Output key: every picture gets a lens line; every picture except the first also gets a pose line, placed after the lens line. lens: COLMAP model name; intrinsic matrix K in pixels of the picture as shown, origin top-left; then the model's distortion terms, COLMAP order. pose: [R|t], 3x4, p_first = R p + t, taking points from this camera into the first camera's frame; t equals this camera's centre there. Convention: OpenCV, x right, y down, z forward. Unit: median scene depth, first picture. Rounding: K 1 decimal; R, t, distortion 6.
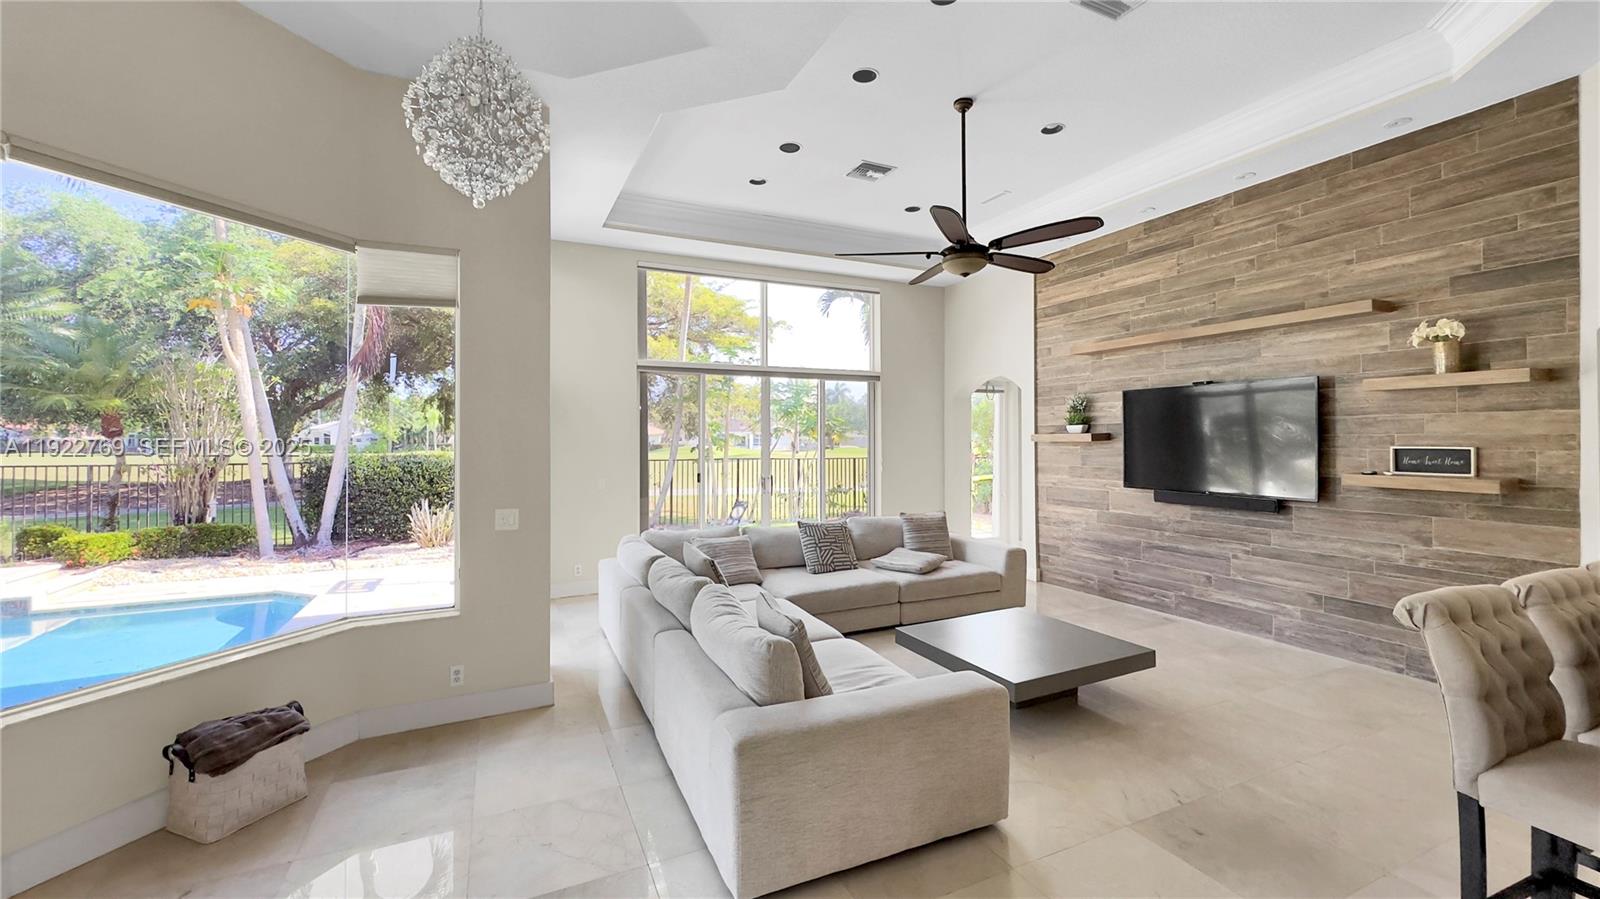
lens RADIAL K [[643.8, 0, 803.6], [0, 643.8, 438.3], [0, 0, 1]] dist [-0.002557, -0.000236]
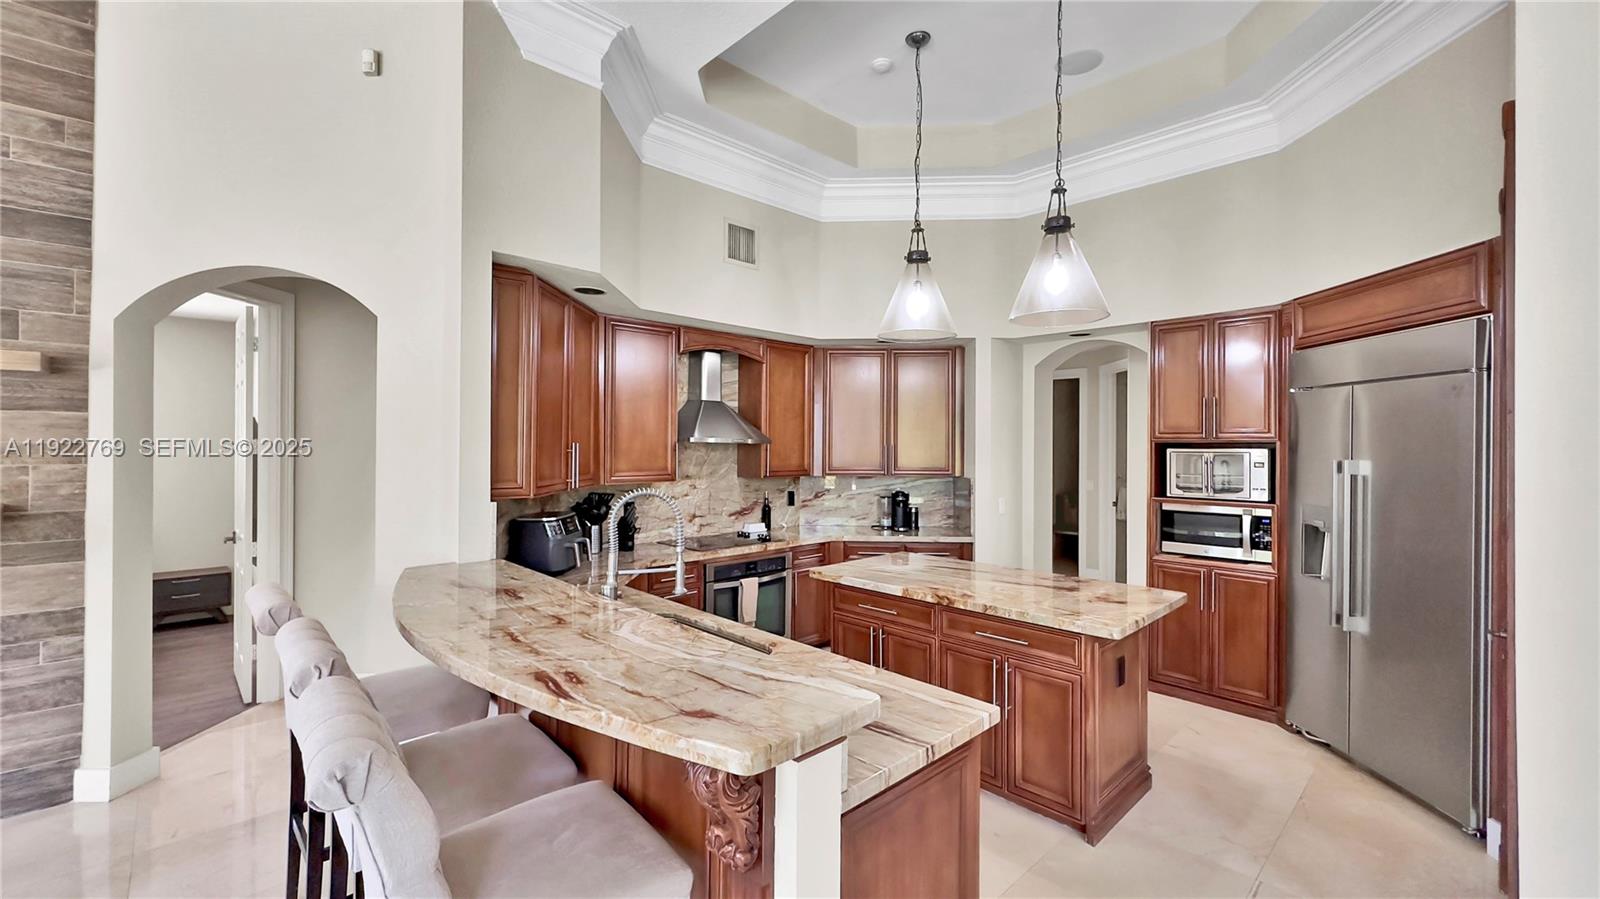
lens RADIAL K [[643.8, 0, 801.8], [0, 643.8, 441.7], [0, 0, 1]] dist [-0.002557, -0.000236]
pose [[-0.306307, 0.006992, 0.951907, 0.168152], [-0.003310, 0.999959, -0.008411, -0.004613], [-0.951927, -0.005727, -0.306271, 0.387605]]
